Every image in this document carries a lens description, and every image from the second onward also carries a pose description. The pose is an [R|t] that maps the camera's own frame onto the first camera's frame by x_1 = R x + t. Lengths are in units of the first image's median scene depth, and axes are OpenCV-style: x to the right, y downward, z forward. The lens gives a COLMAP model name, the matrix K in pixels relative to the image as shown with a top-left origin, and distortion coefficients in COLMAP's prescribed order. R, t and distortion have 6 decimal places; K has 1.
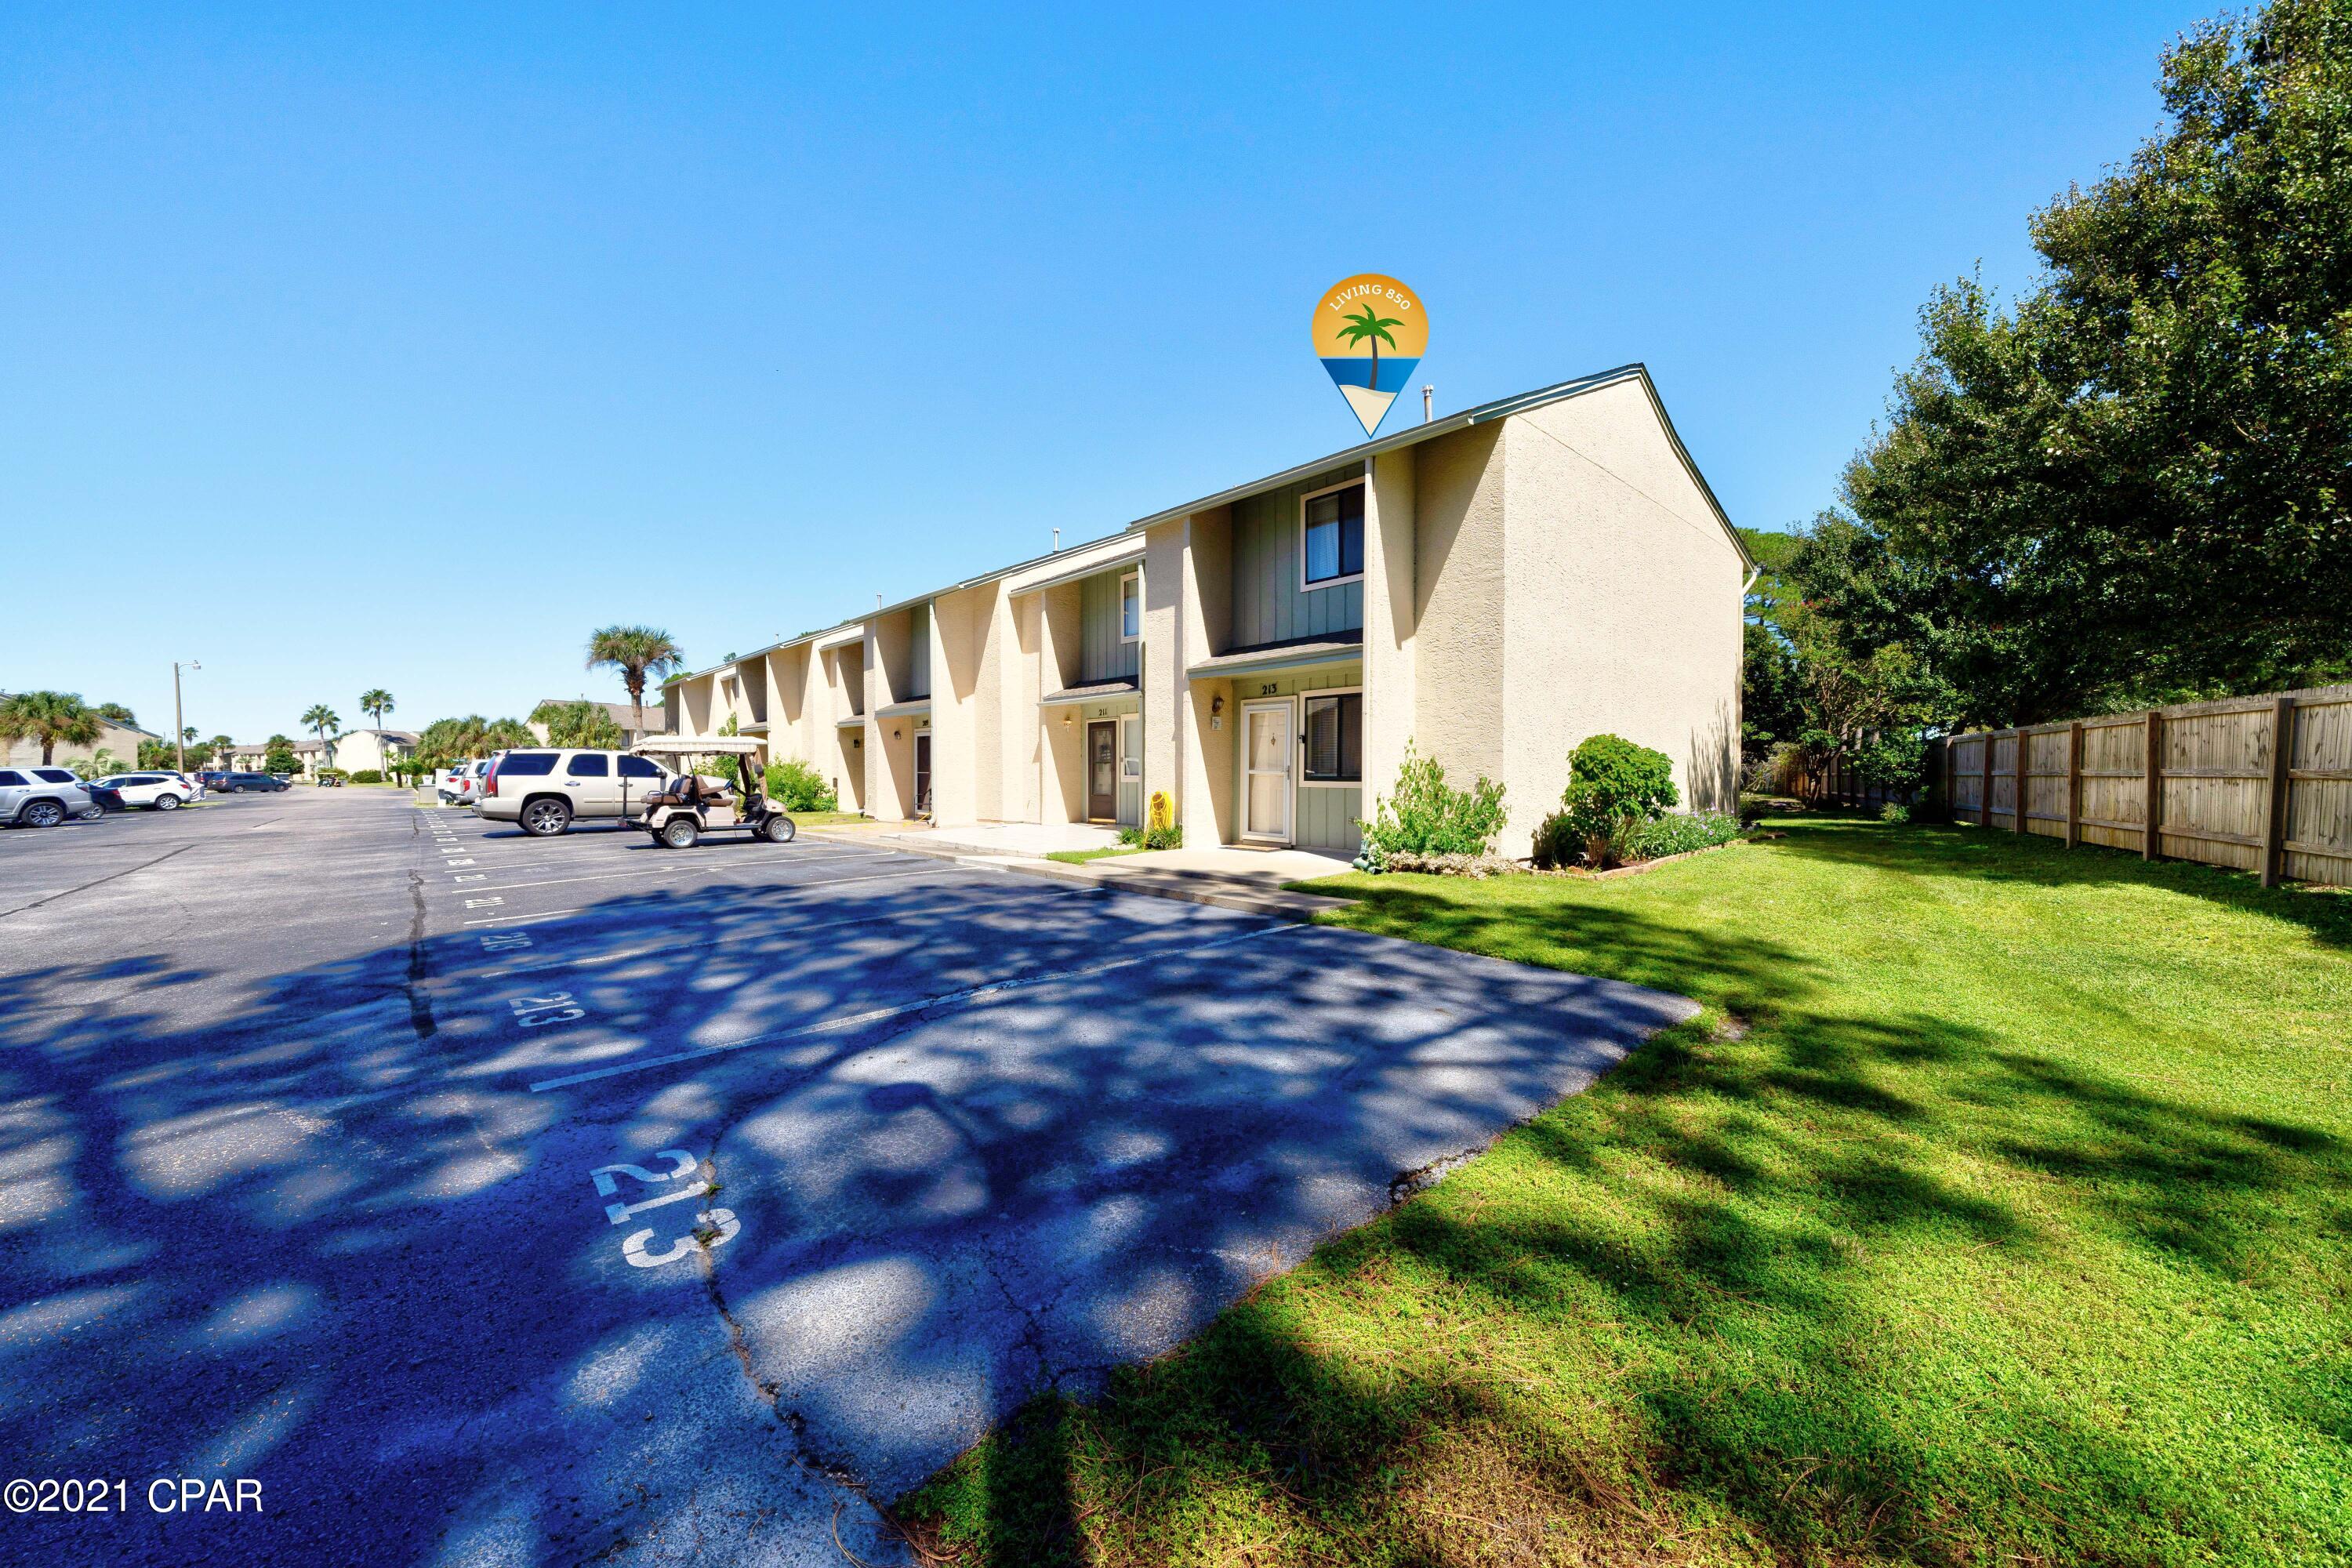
lens RADIAL K [[886.6, 0, 1169.2], [0, 886.6, 760.4], [0, 0, 1]] dist [-0.000423, -0.000110]
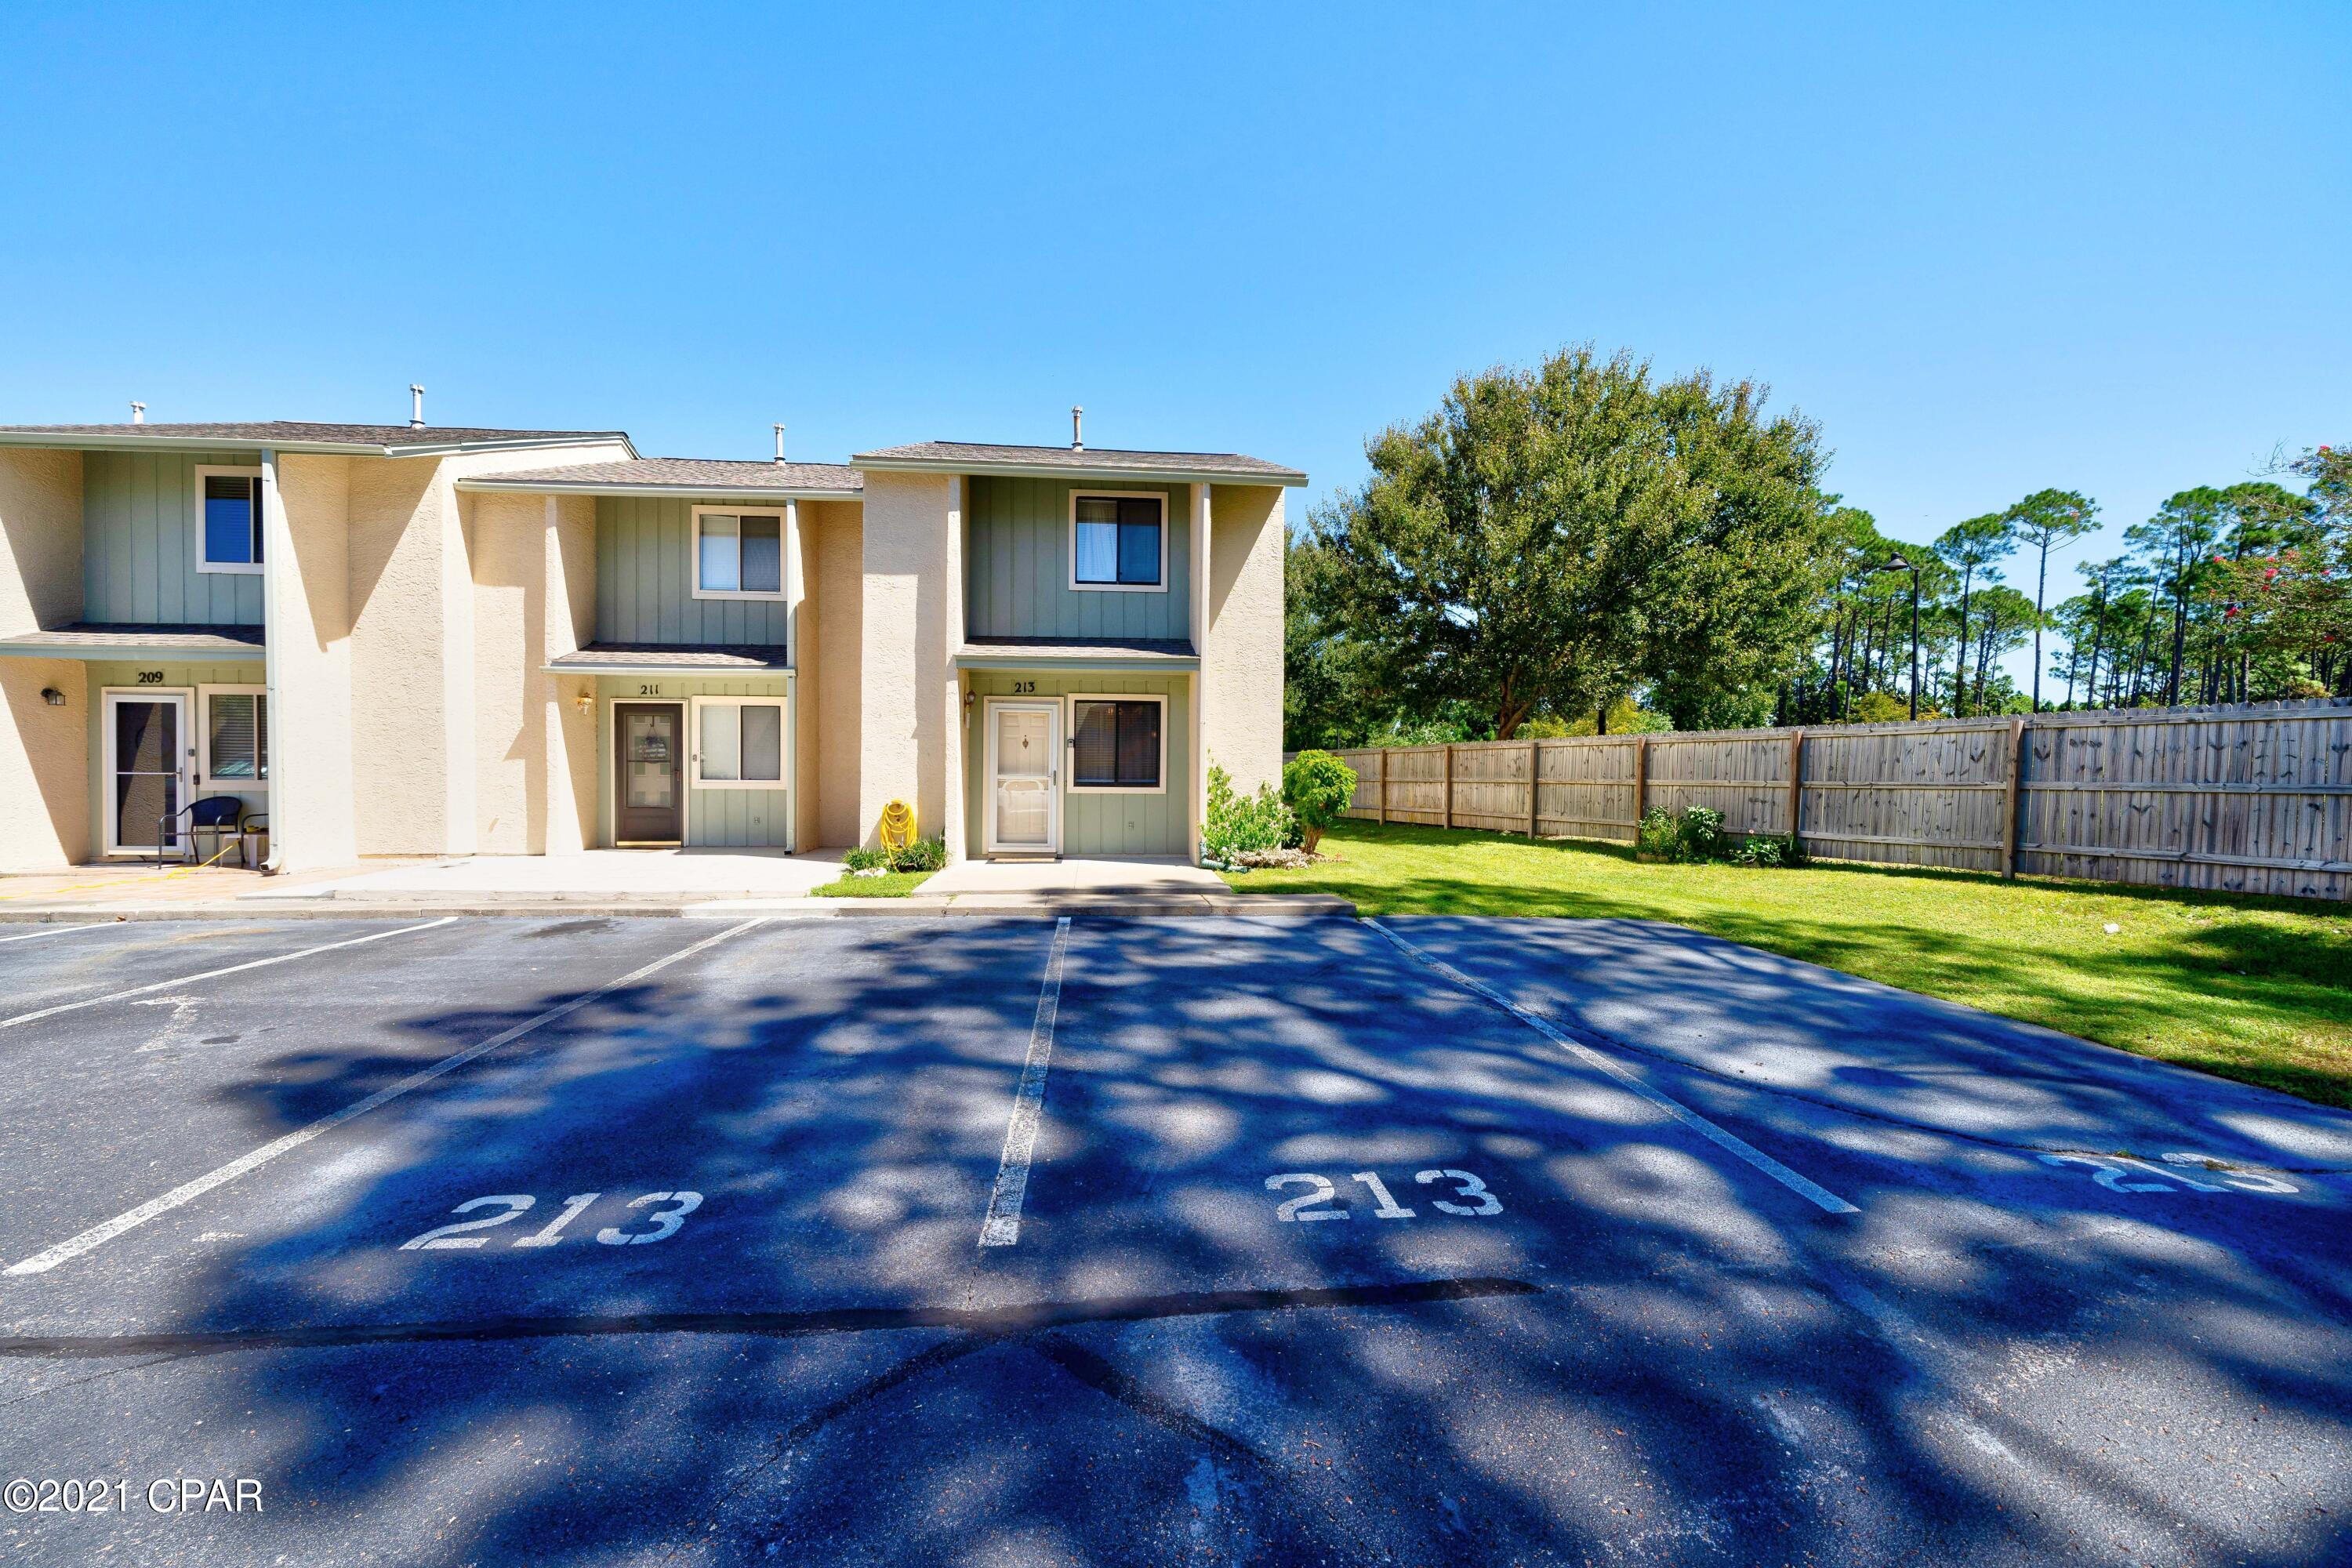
lens RADIAL K [[886.6, 0, 1169.2], [0, 886.6, 760.4], [0, 0, 1]] dist [-0.000423, -0.000110]
pose [[0.582566, 0.018582, 0.812571, -0.588947], [-0.016358, 0.999804, -0.011136, 0.003665], [-0.812618, -0.006804, 0.582756, 0.364818]]
